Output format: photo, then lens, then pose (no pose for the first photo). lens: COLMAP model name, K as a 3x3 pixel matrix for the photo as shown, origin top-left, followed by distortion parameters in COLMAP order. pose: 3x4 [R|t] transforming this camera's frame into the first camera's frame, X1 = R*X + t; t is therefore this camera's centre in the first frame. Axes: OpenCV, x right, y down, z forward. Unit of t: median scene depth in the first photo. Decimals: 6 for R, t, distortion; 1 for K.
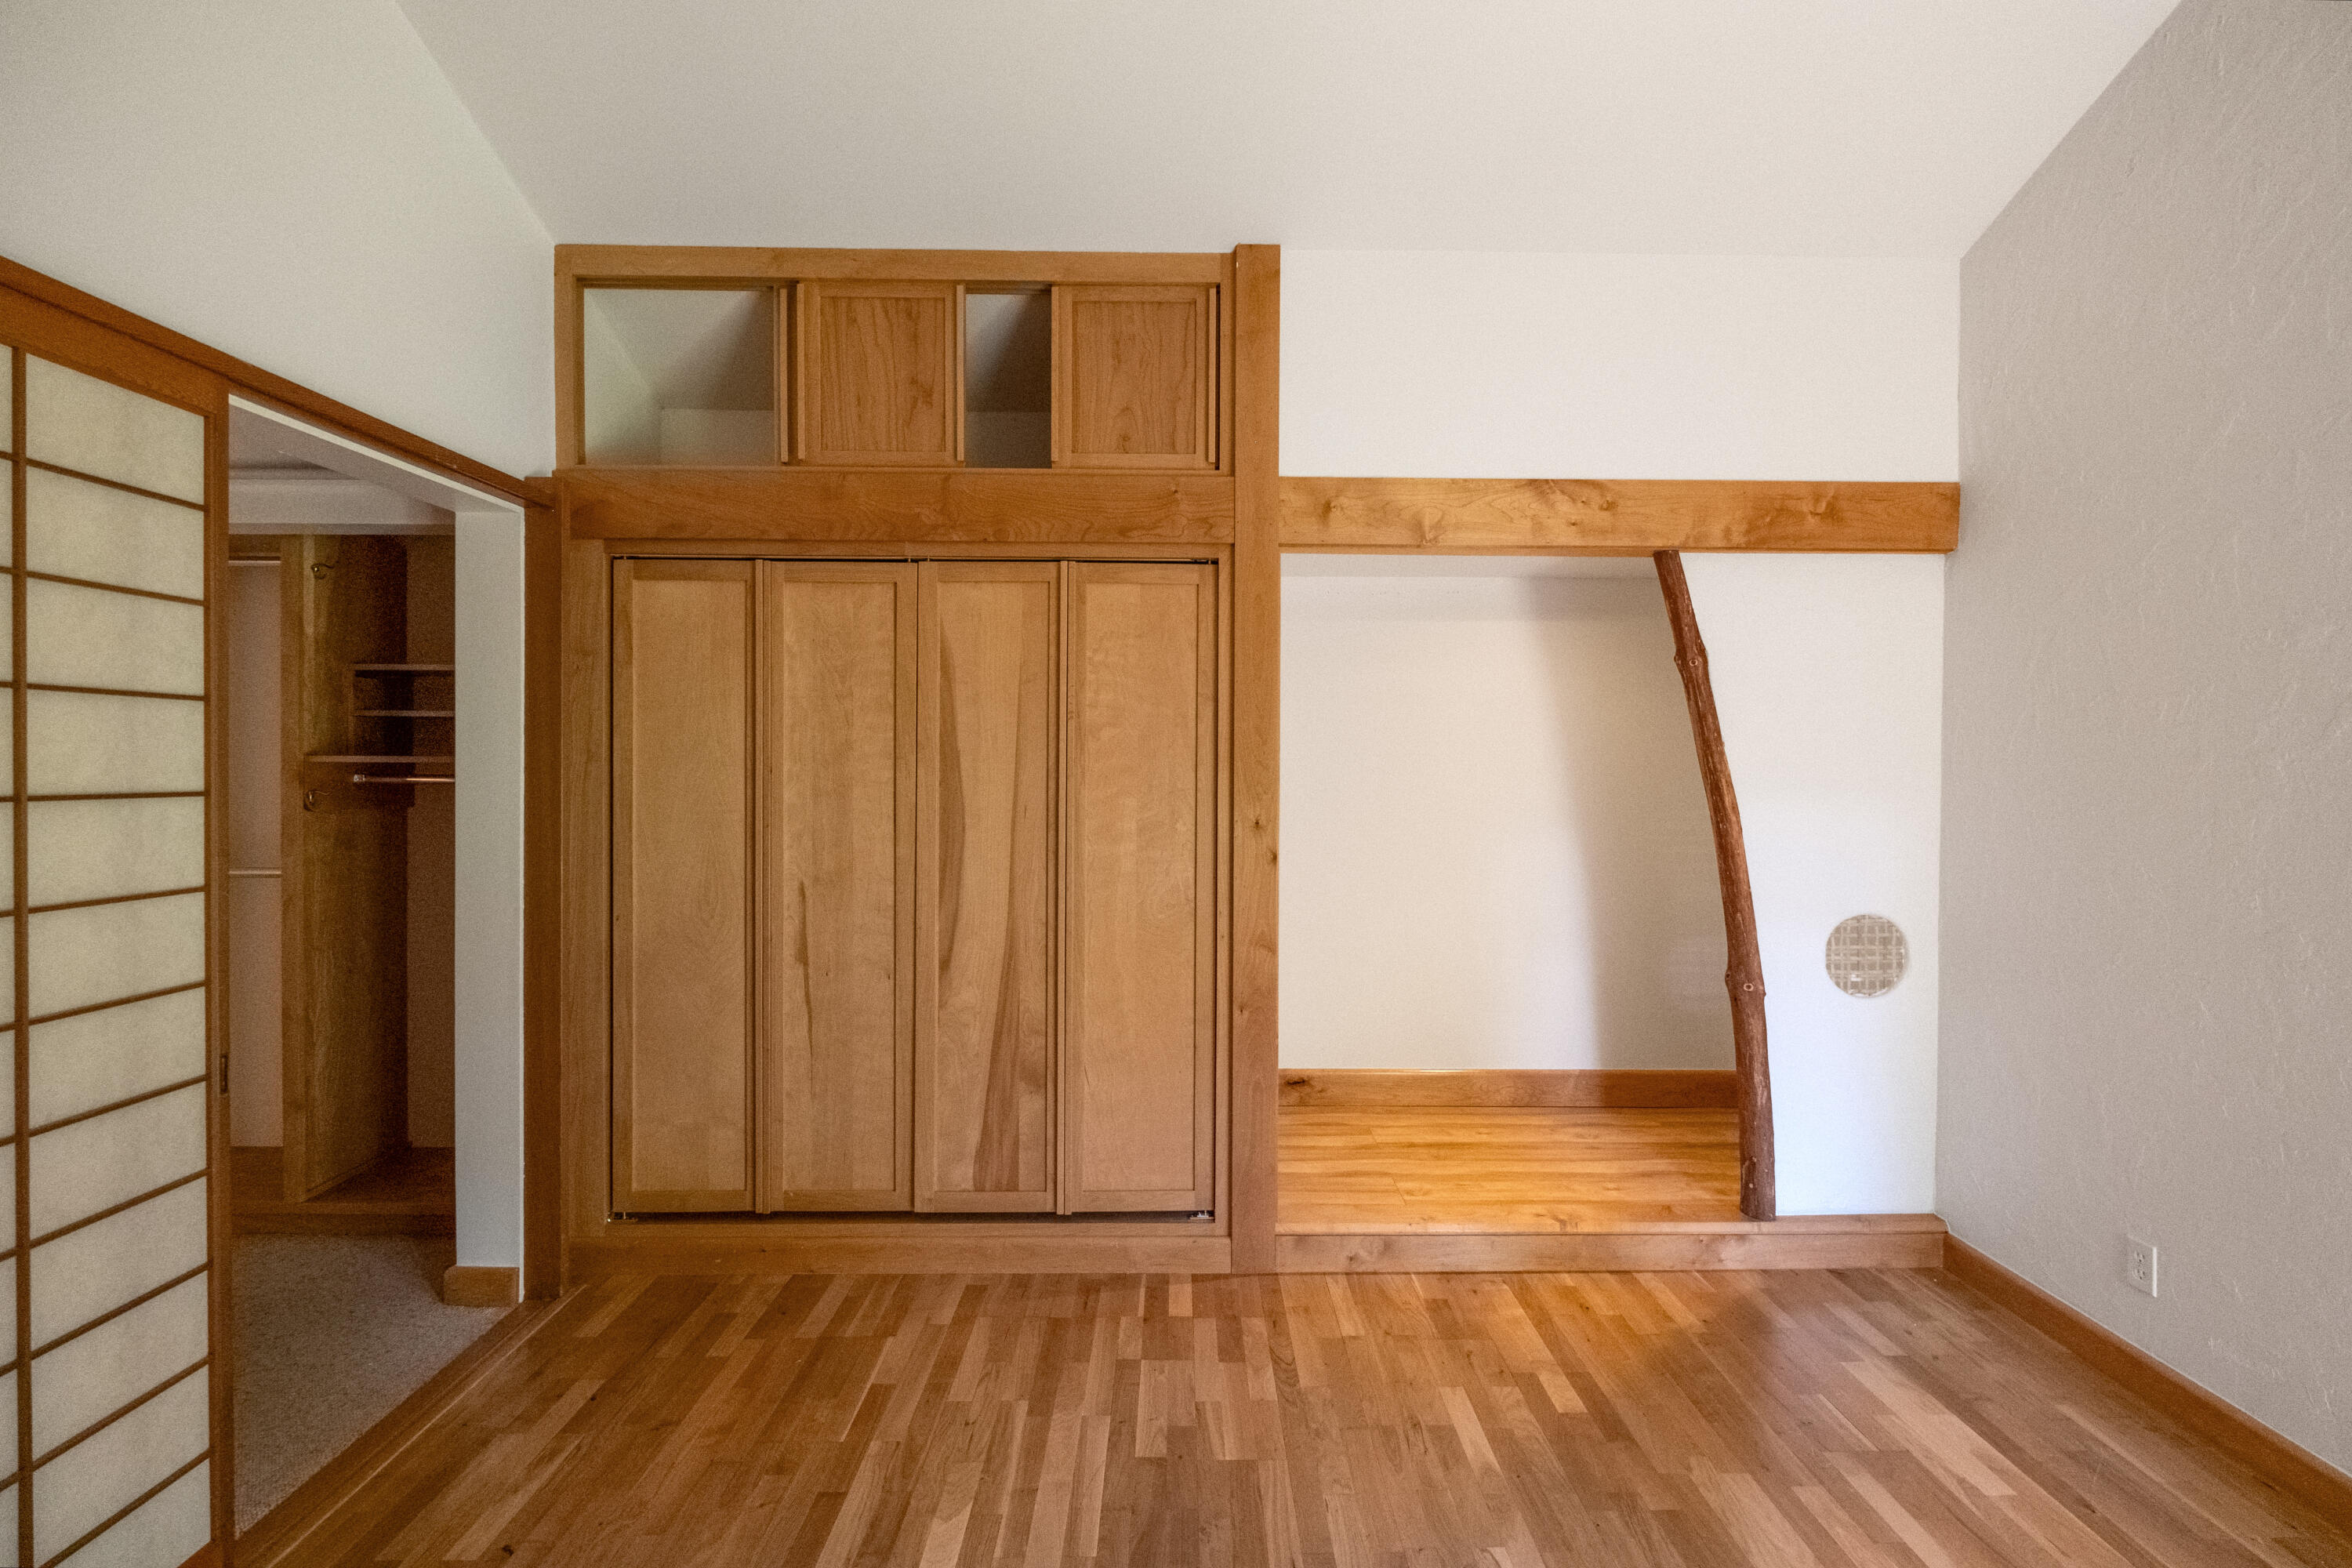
lens RADIAL K [[1023.8, 0, 1192.0], [0, 1023.8, 769.6], [0, 0, 1]] dist [0.000508, -0.004893]
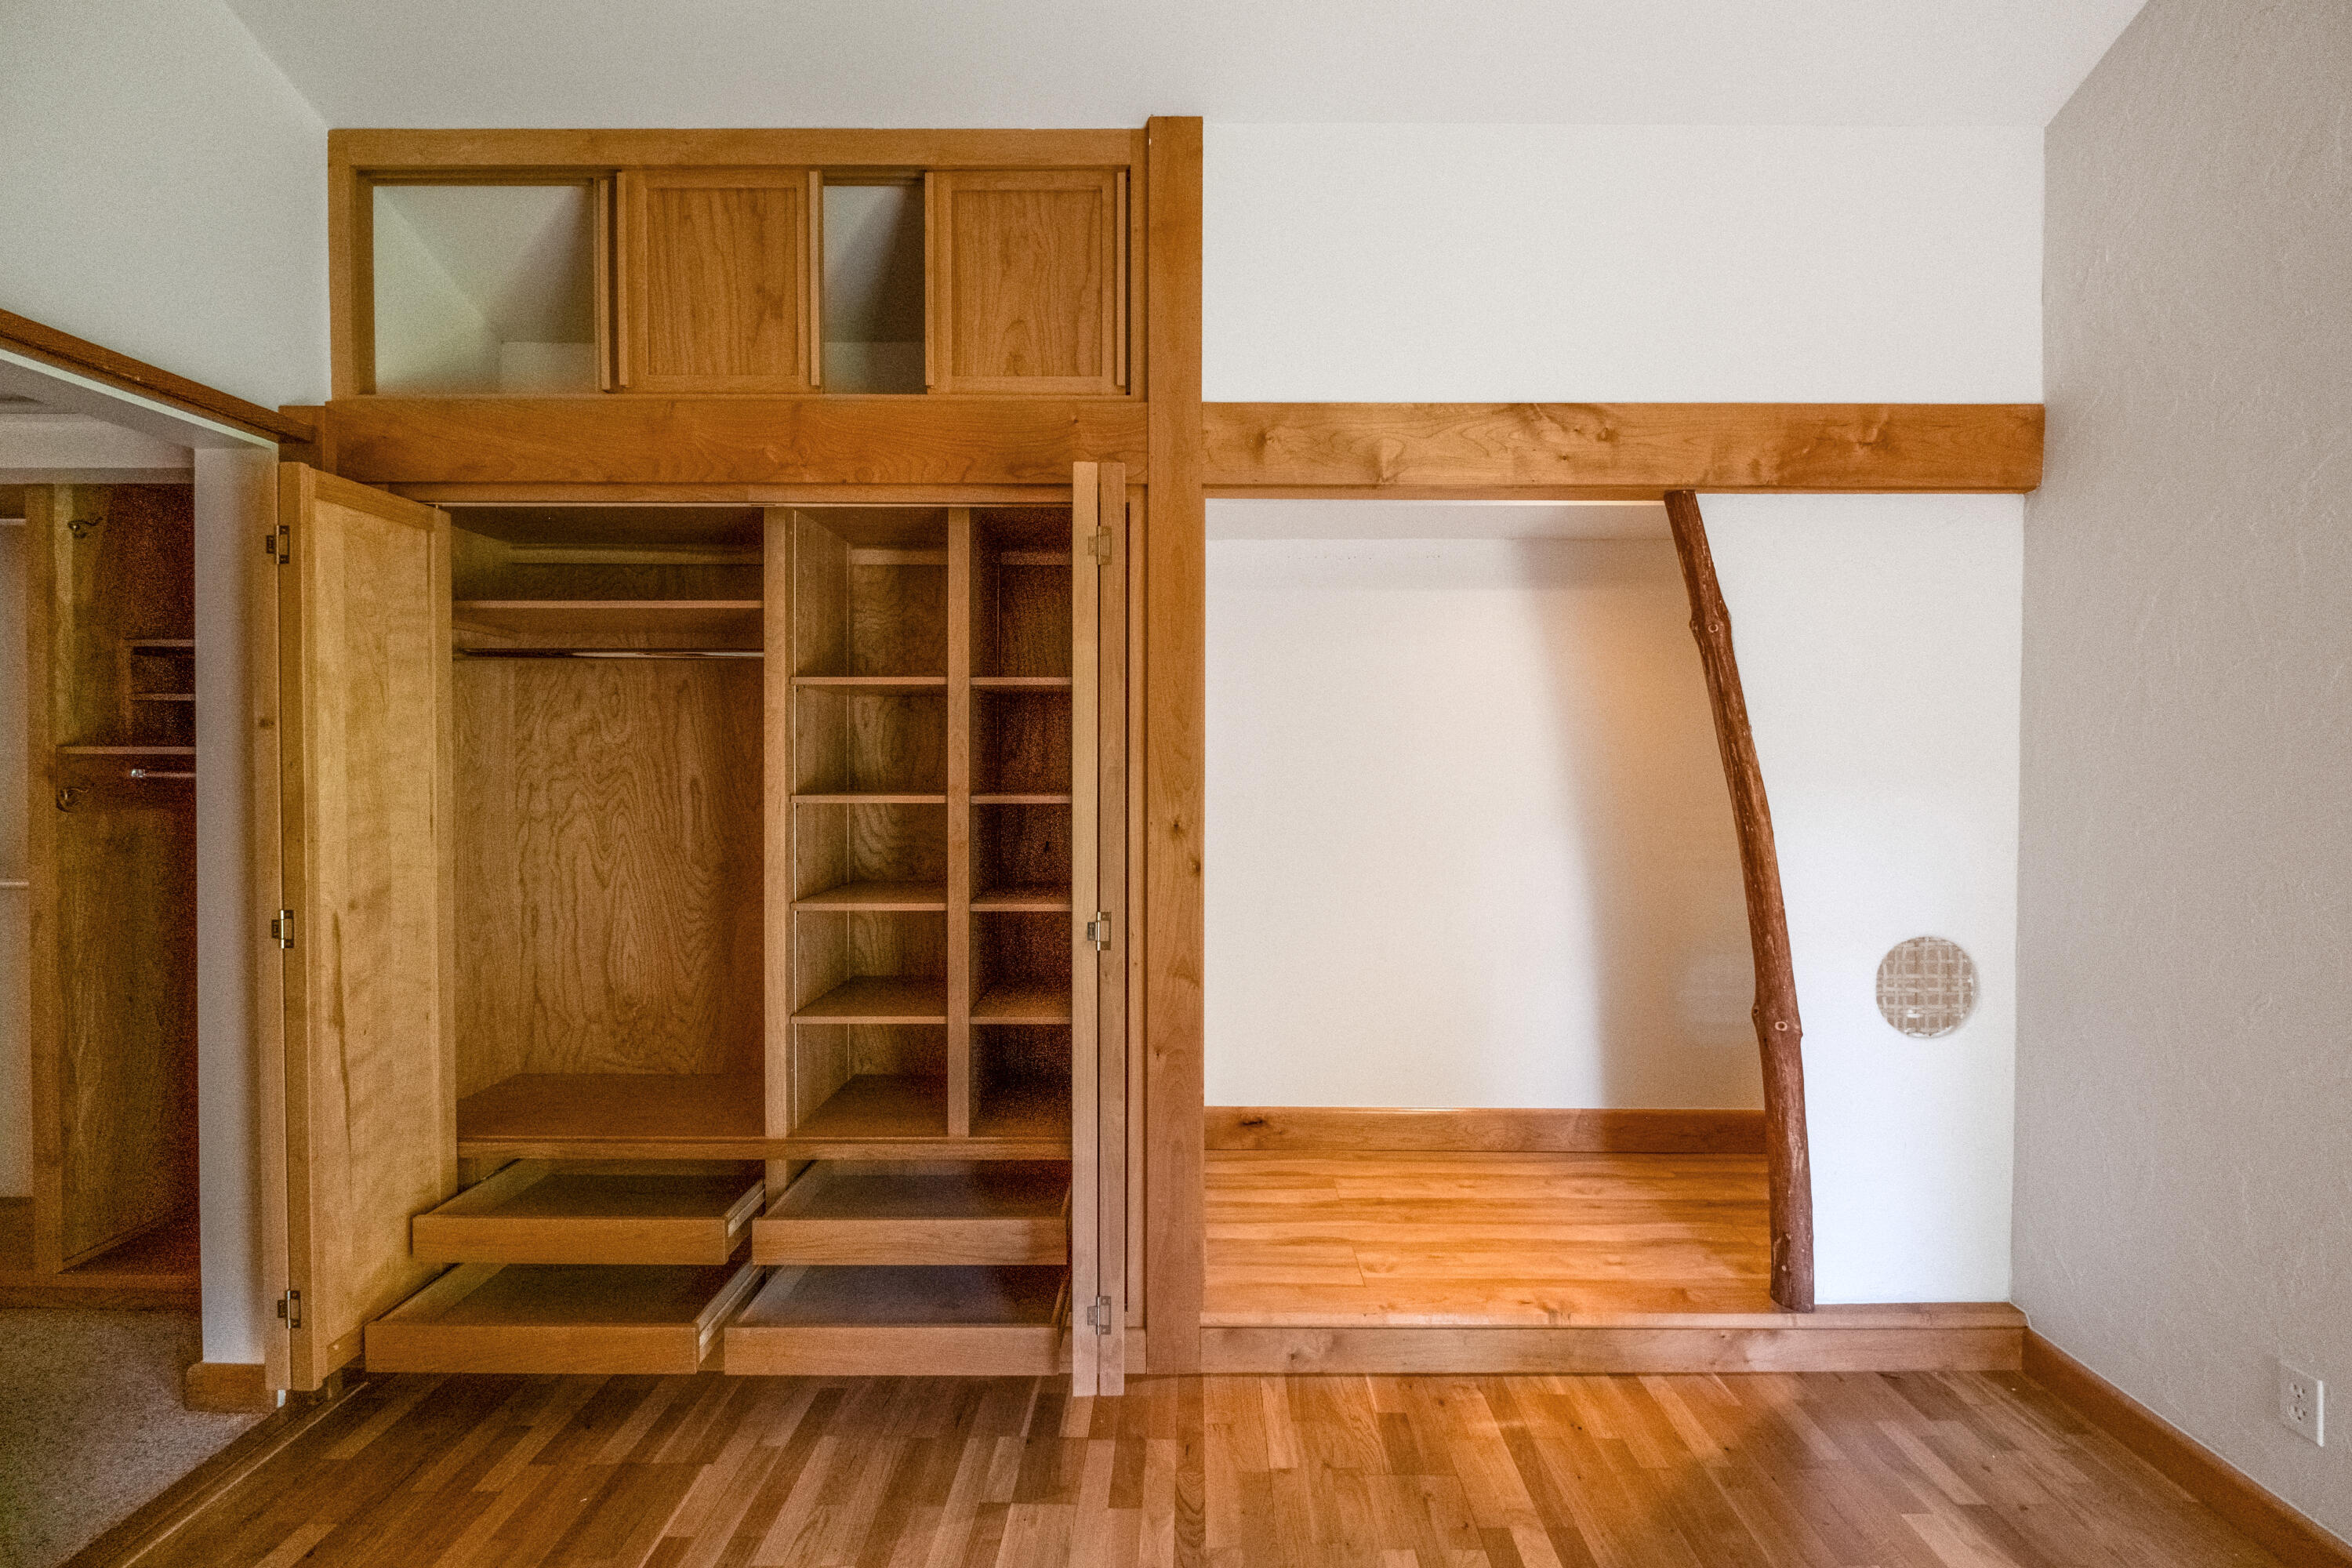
lens RADIAL K [[1023.8, 0, 1191.9], [0, 1023.8, 771.8], [0, 0, 1]] dist [0.000508, -0.004893]
pose [[0.999867, -0.001852, -0.016173, 0.088598], [0.001918, 0.999990, 0.004067, 0.005827], [0.016166, -0.004097, 0.999861, 0.179613]]
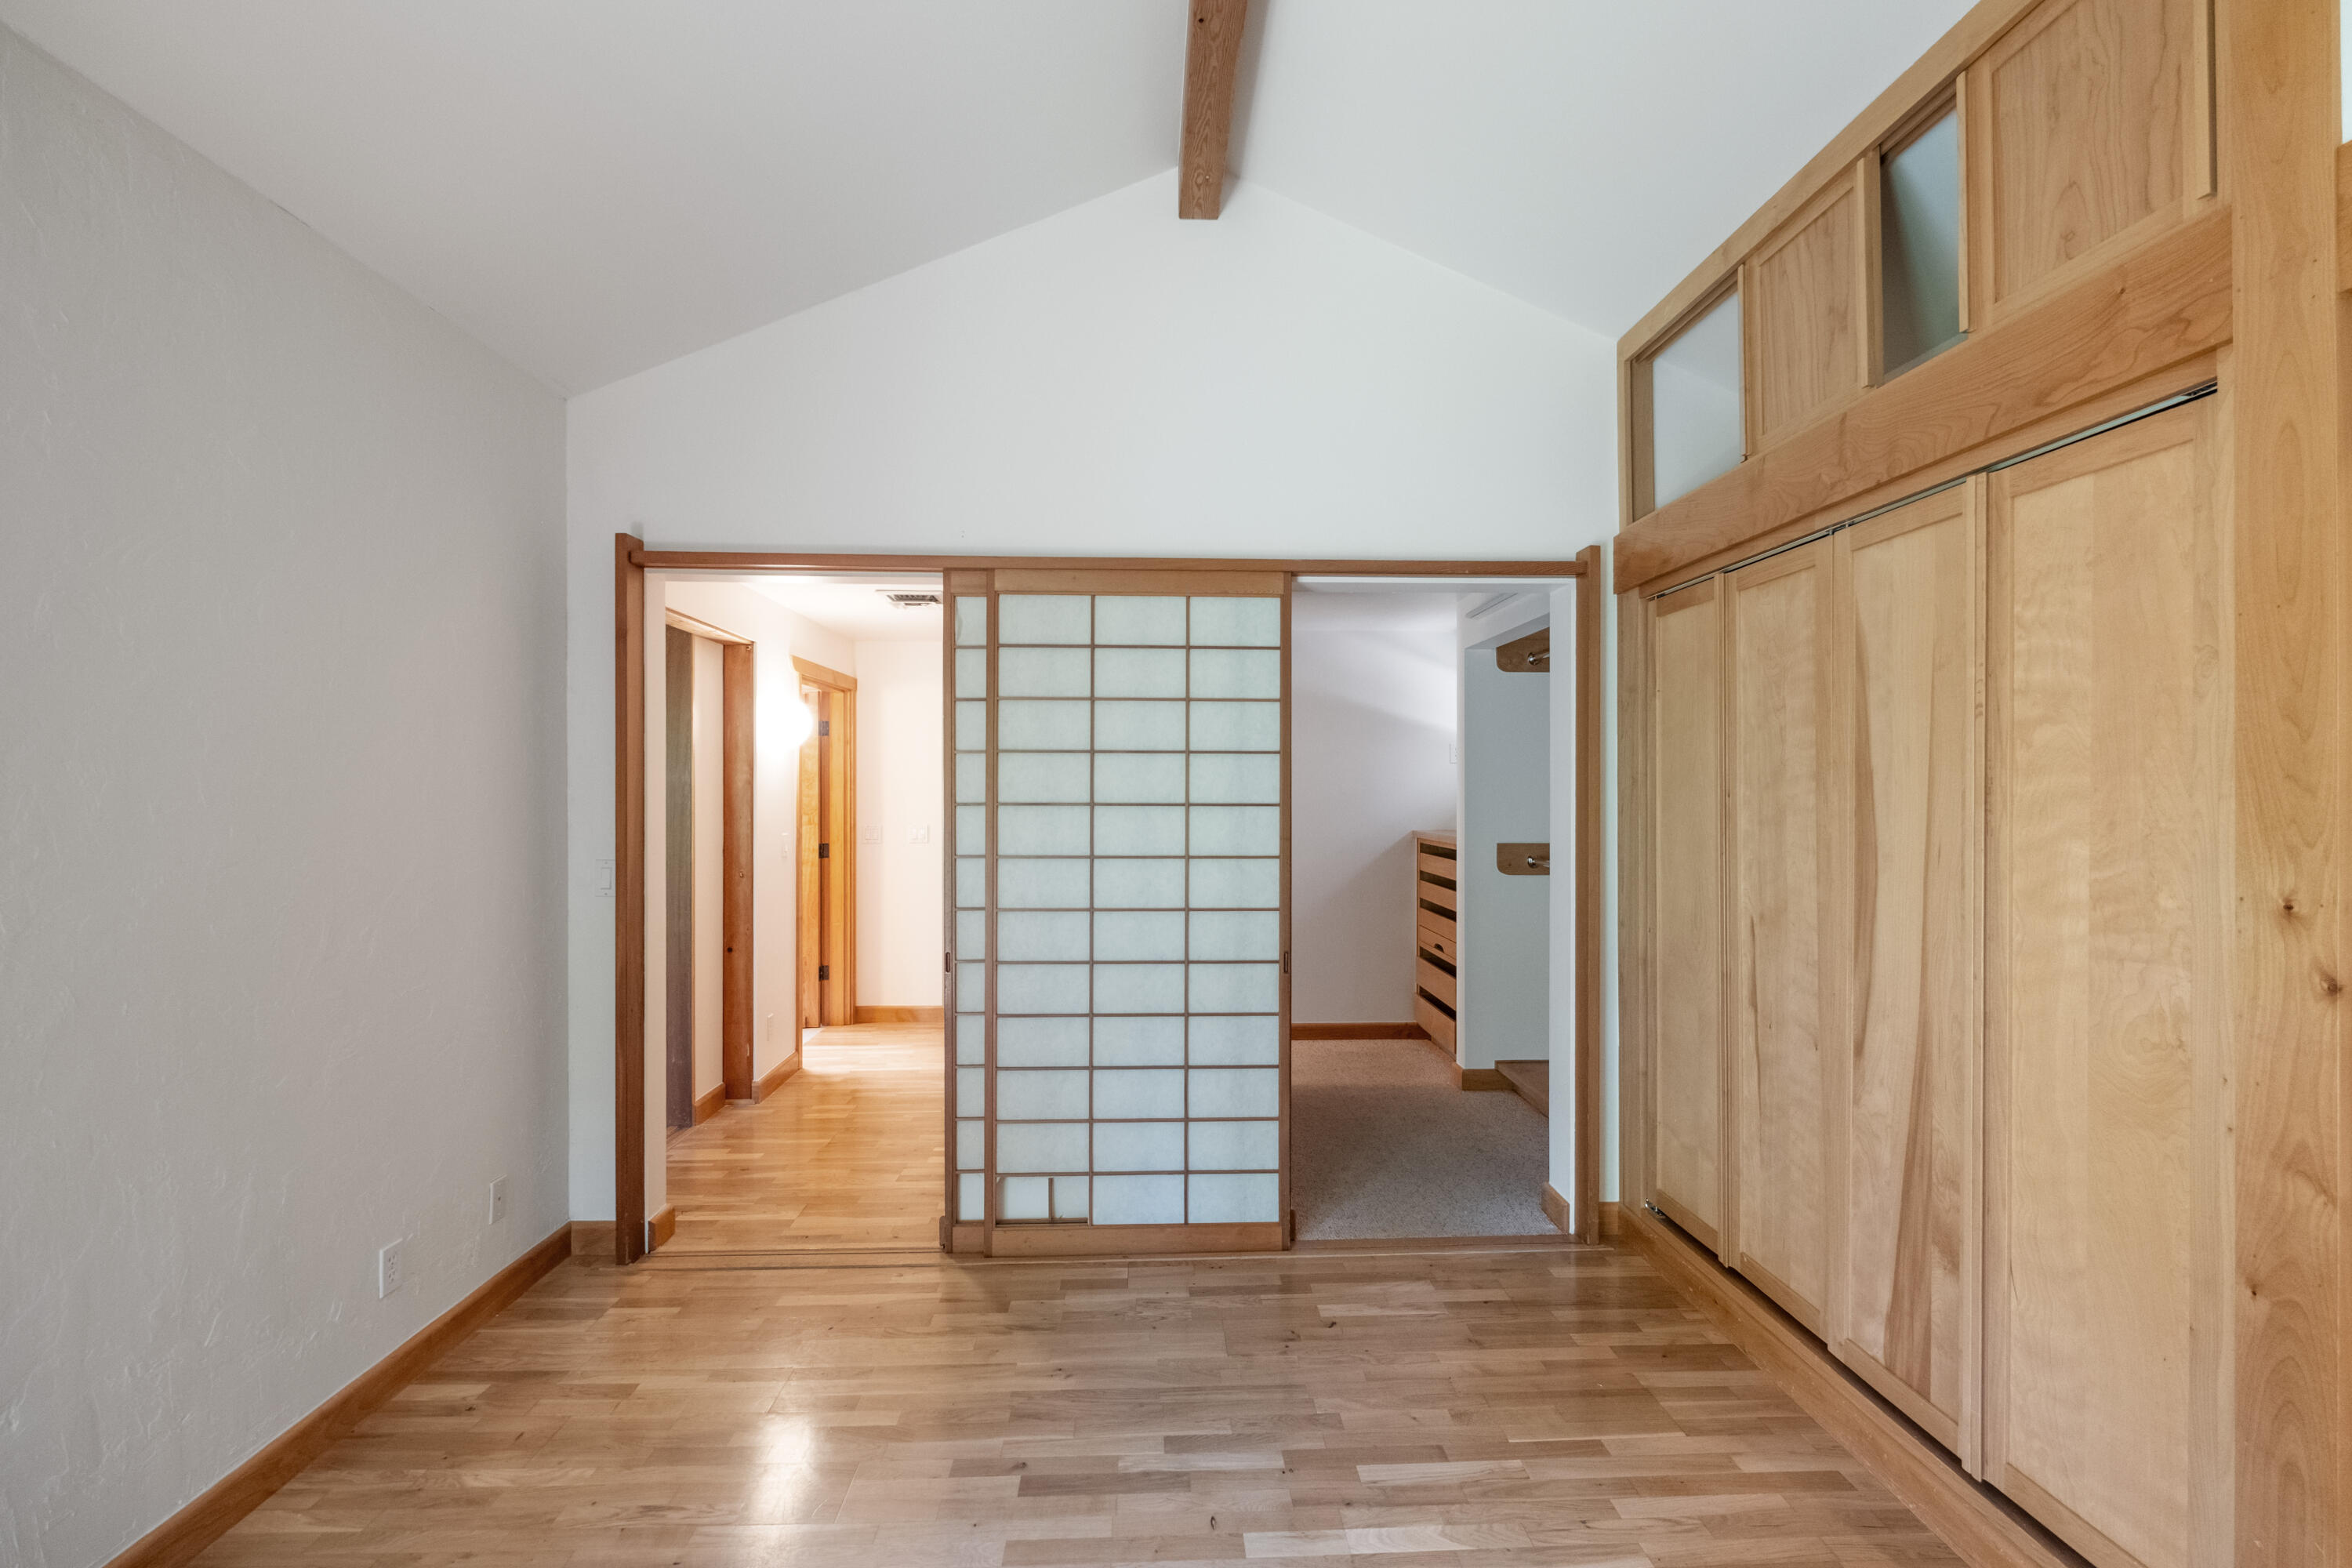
lens RADIAL K [[1023.8, 0, 1193.2], [0, 1023.8, 785.4], [0, 0, 1]] dist [0.000508, -0.004893]
pose [[0.028174, -0.008576, -0.999566, 0.511221], [-0.007096, 0.999936, -0.008779, 0.003843], [0.999578, 0.007340, 0.028111, 0.479593]]
